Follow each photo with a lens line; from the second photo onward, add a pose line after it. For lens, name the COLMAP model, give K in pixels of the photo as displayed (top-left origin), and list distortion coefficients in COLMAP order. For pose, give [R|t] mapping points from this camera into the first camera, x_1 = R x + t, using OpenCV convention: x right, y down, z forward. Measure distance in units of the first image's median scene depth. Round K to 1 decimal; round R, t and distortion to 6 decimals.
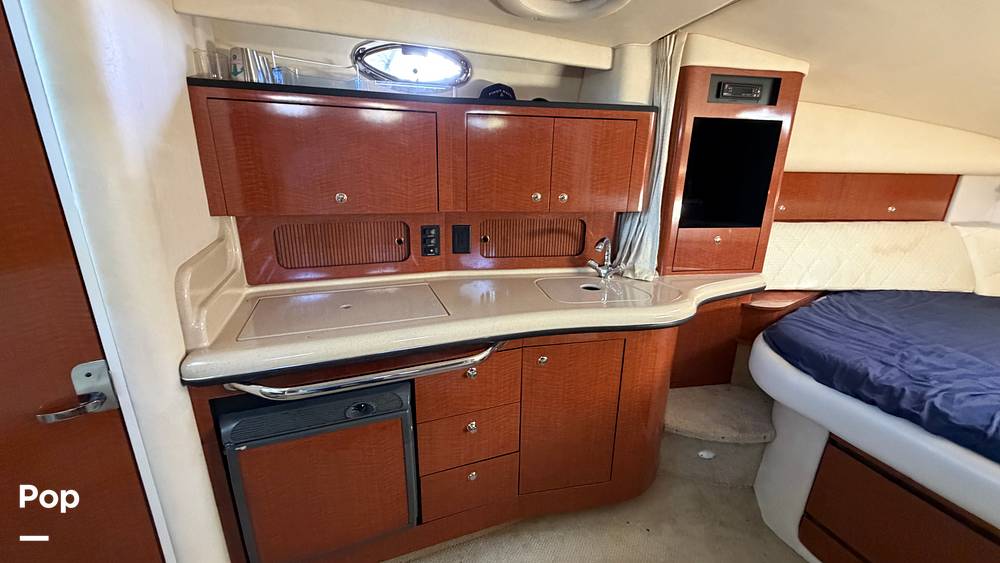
lens RADIAL K [[399.3, 0, 500.0], [0, 399.3, 281.5], [0, 0, 1]] dist [0.001464, -0.000122]
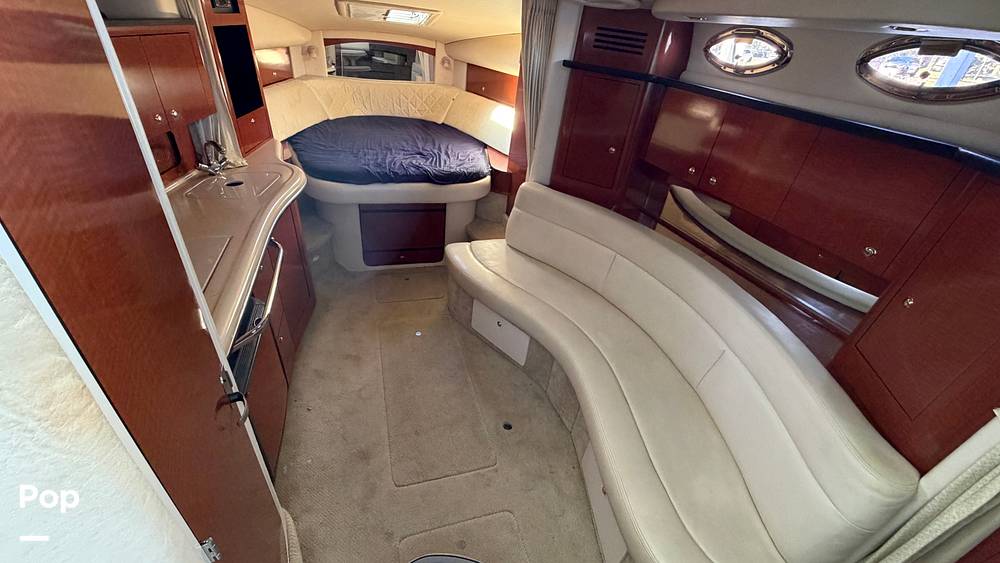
lens RADIAL K [[399.3, 0, 500.0], [0, 399.3, 281.5], [0, 0, 1]] dist [0.001464, -0.000122]
pose [[0.065508, -0.556298, 0.828397, -0.877848], [0.204114, 0.820096, 0.534583, -0.219540], [-0.976753, 0.134068, 0.167271, 0.000330]]
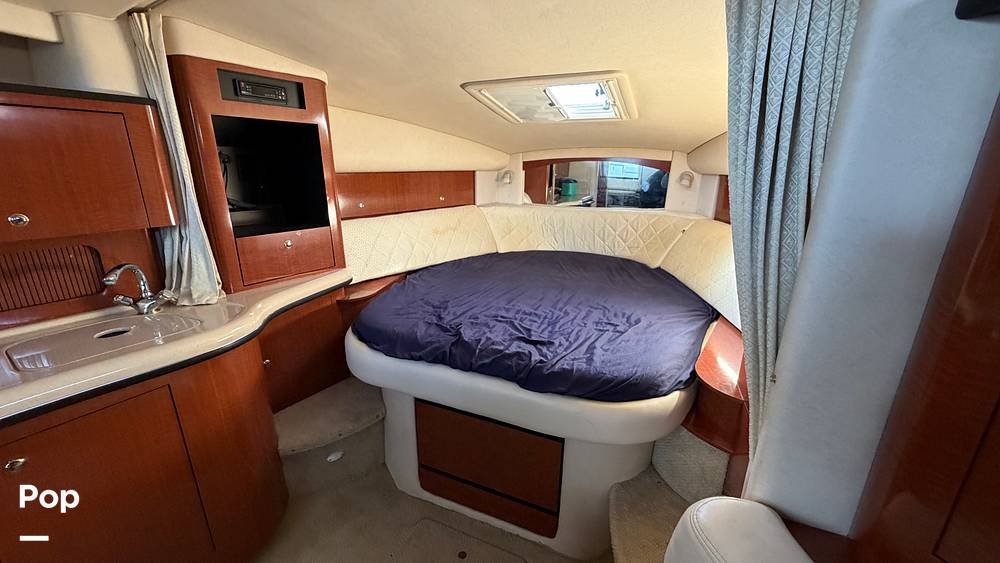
lens RADIAL K [[399.3, 0, 500.0], [0, 399.3, 281.5], [0, 0, 1]] dist [0.001464, -0.000122]
pose [[0.704043, -0.216524, 0.676344, 0.236836], [0.223140, 0.971599, 0.078768, 0.022736], [-0.674190, 0.095464, 0.732363, -0.051401]]
